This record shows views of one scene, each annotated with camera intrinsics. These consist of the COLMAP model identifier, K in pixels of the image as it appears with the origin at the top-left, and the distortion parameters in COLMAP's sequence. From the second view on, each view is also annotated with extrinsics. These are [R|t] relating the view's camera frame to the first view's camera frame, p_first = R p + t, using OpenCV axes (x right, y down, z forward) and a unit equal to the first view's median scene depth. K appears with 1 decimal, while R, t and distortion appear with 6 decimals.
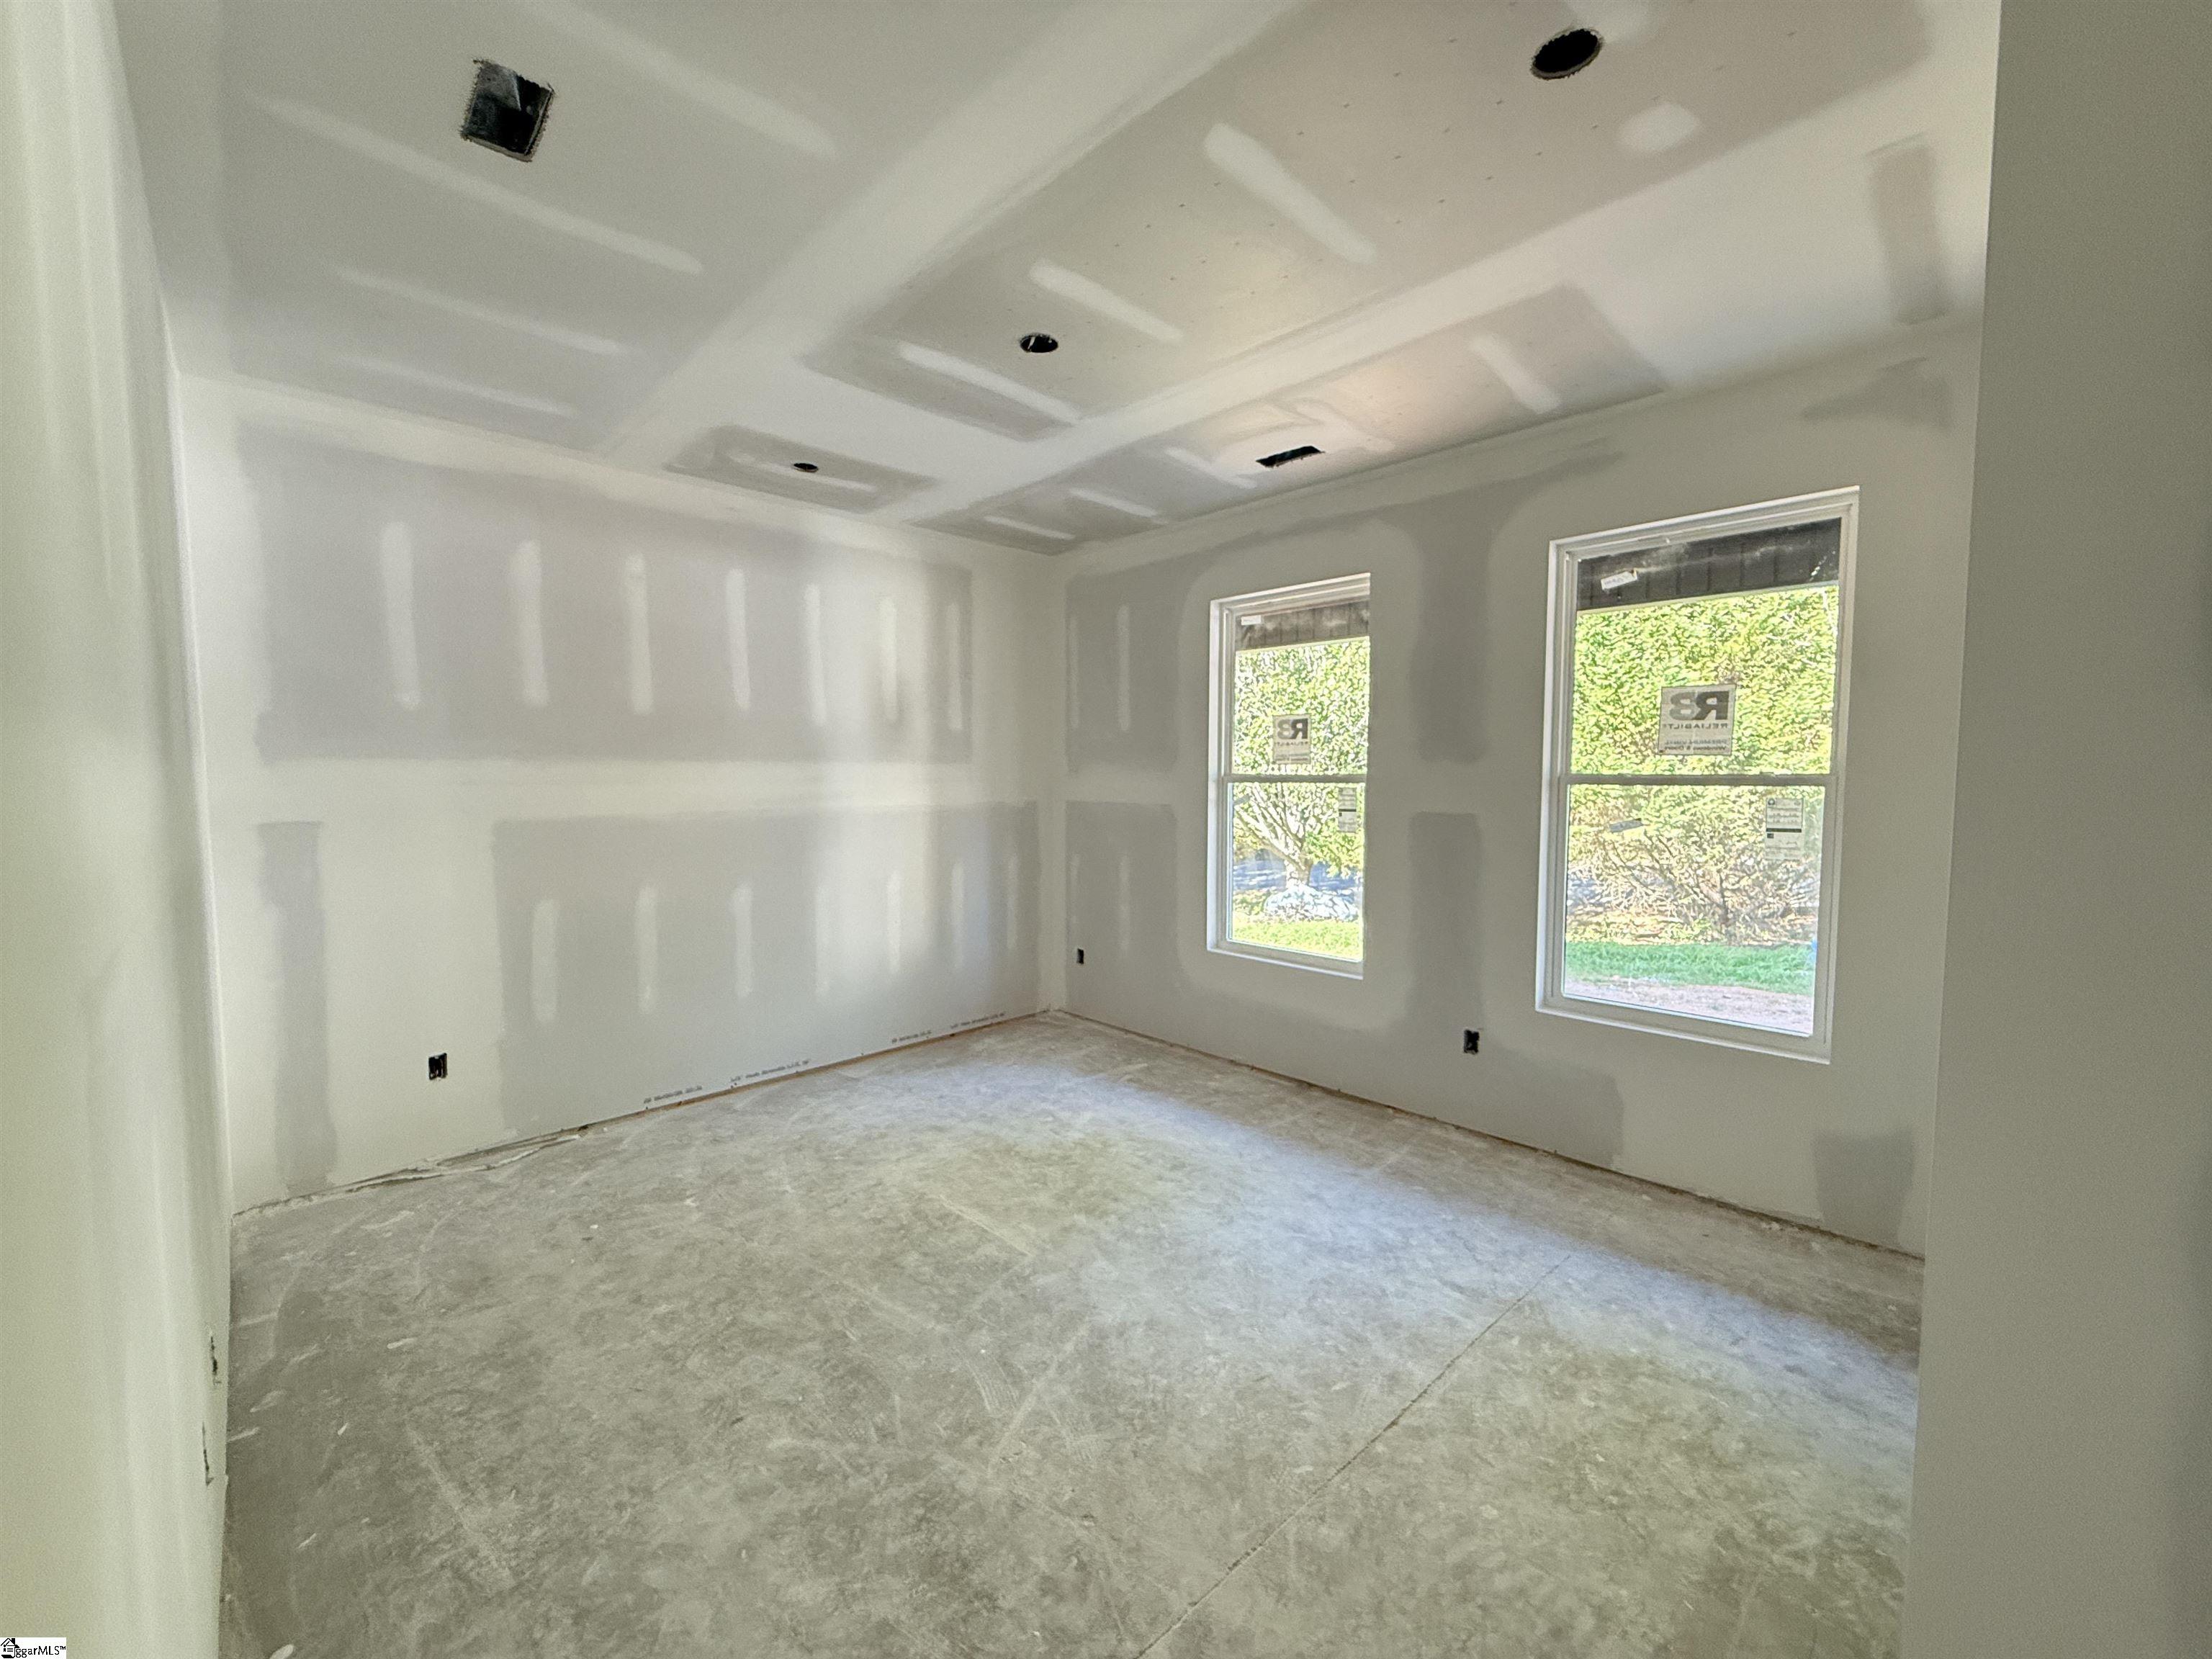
lens RADIAL K [[882.7, 0, 1097.7], [0, 882.7, 831.1], [0, 0, 1]] dist [-0.001543, -0.000240]
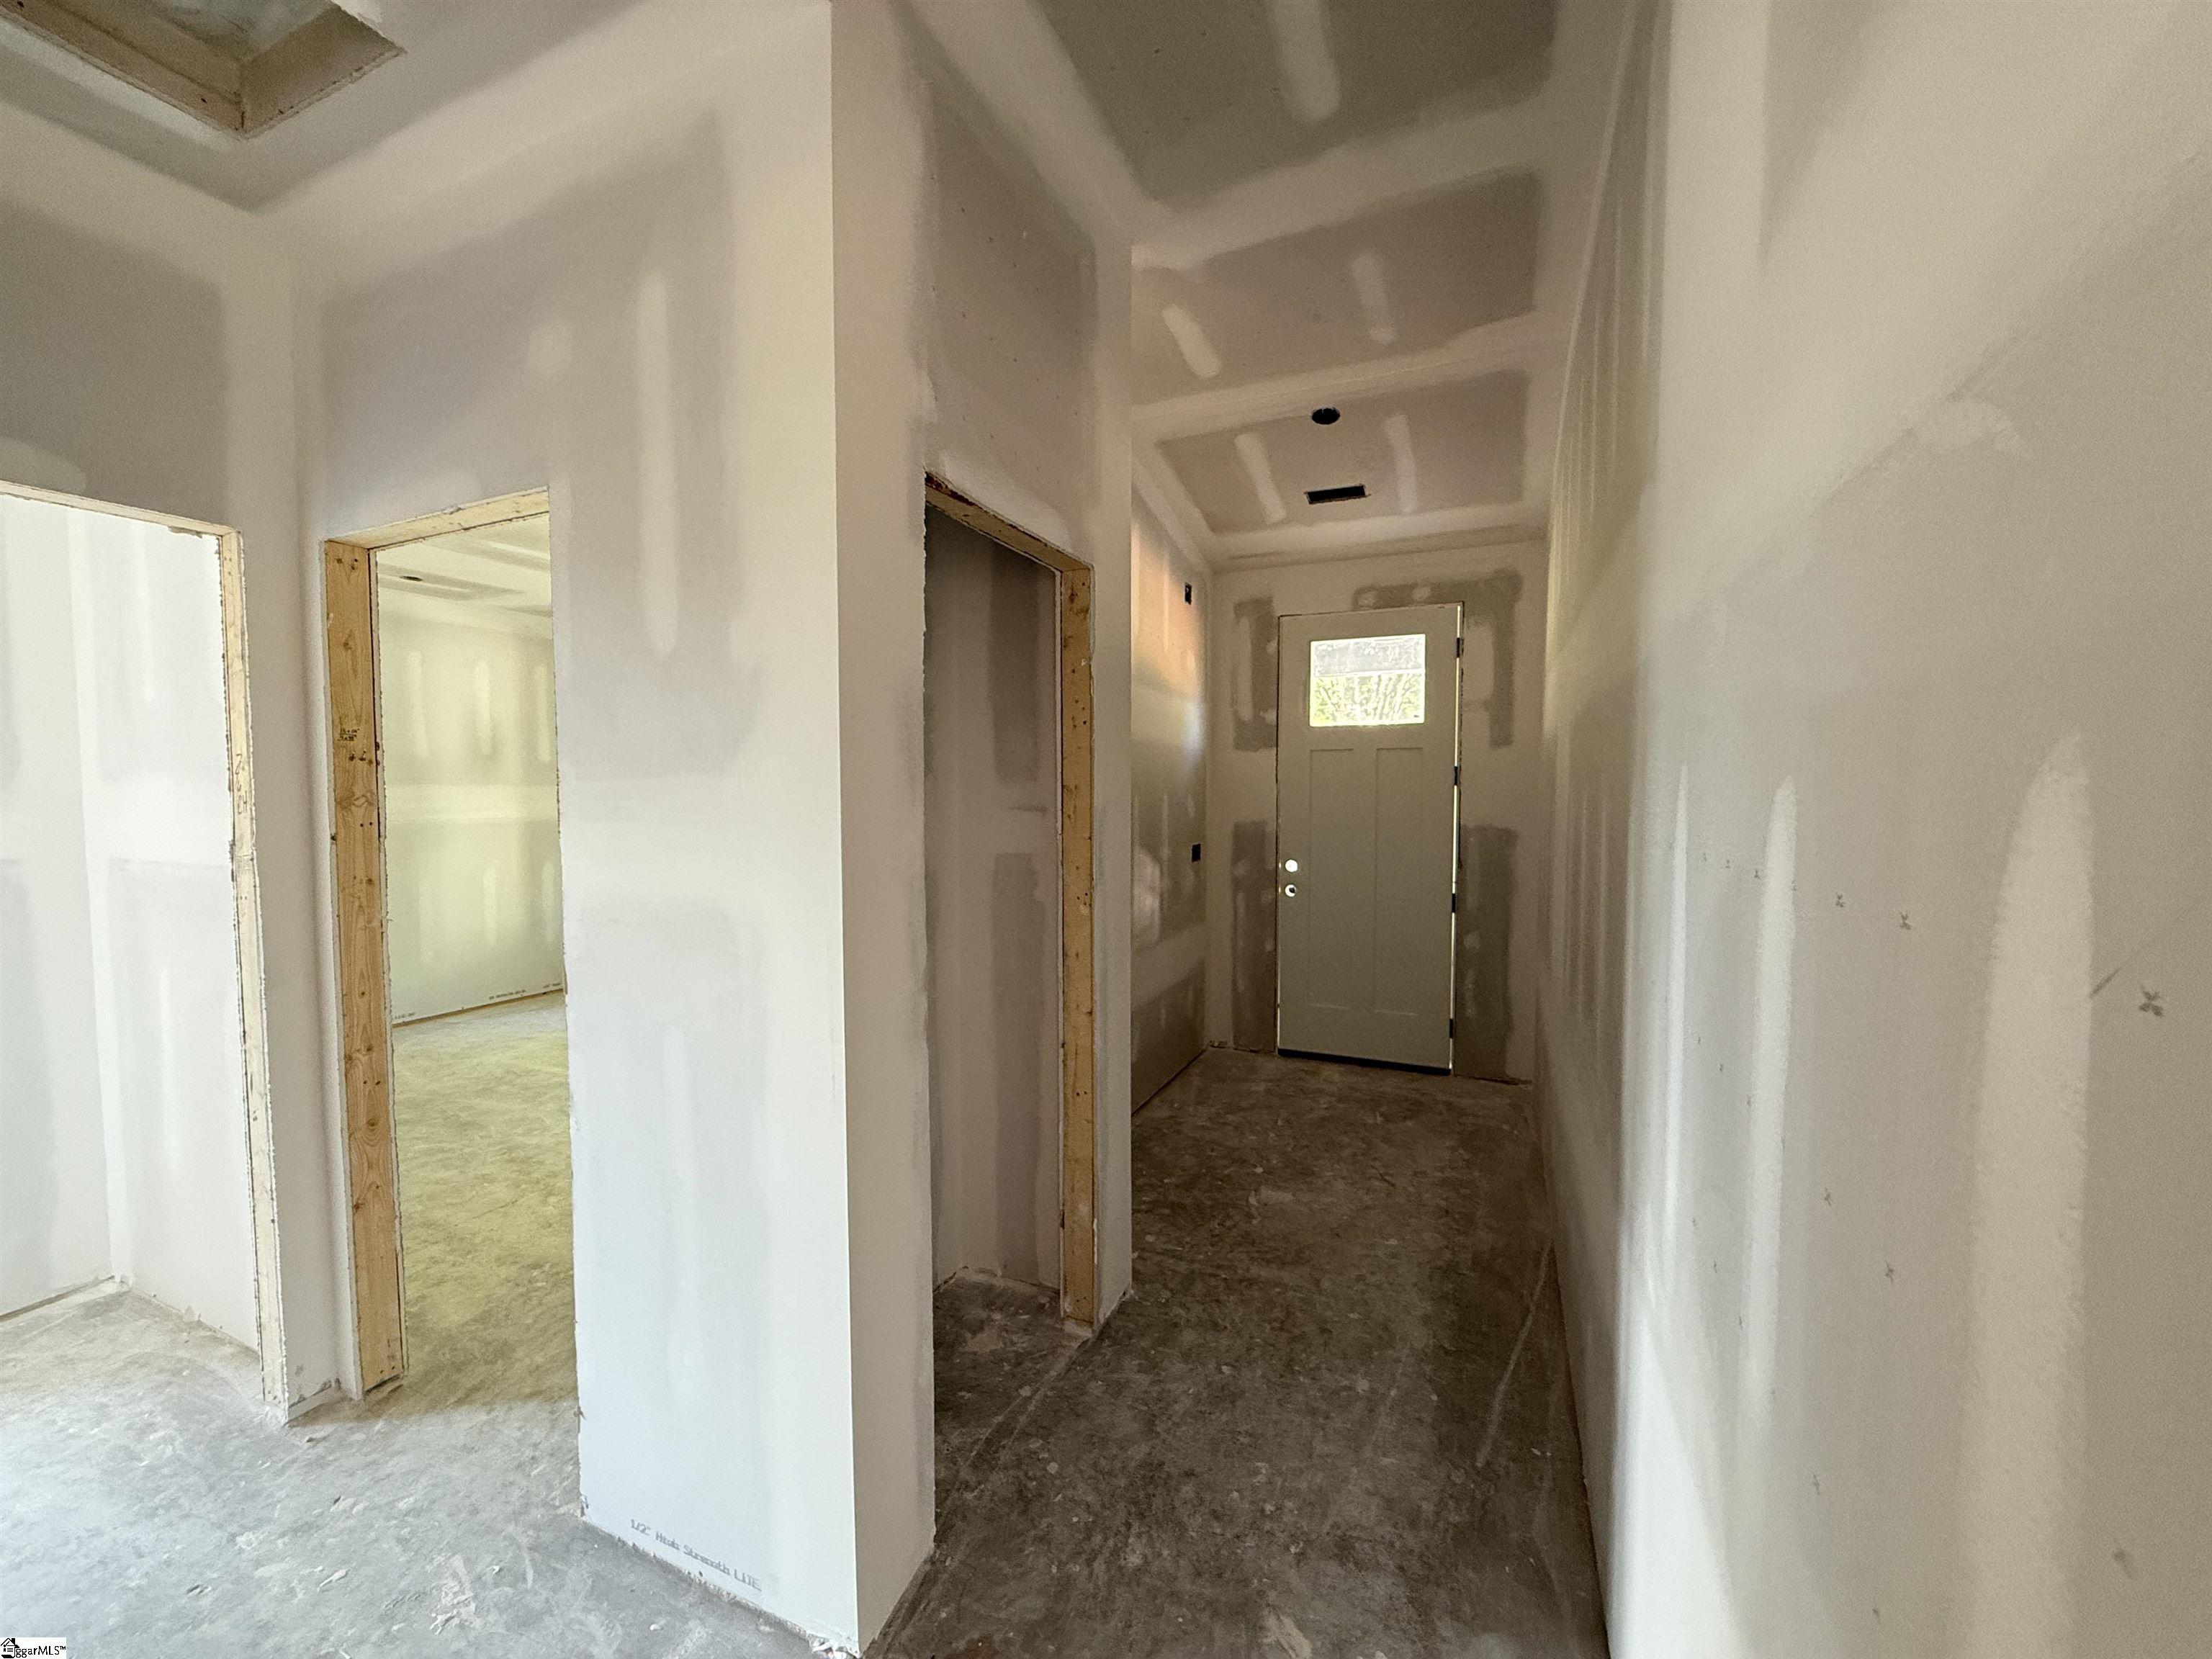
lens RADIAL K [[882.7, 0, 1097.7], [0, 882.7, 831.1], [0, 0, 1]] dist [-0.001543, -0.000240]
pose [[0.931170, -0.016290, 0.364222, 0.197692], [0.022761, 0.999650, -0.013480, 0.043459], [-0.363875, 0.020842, 0.931215, -0.814459]]
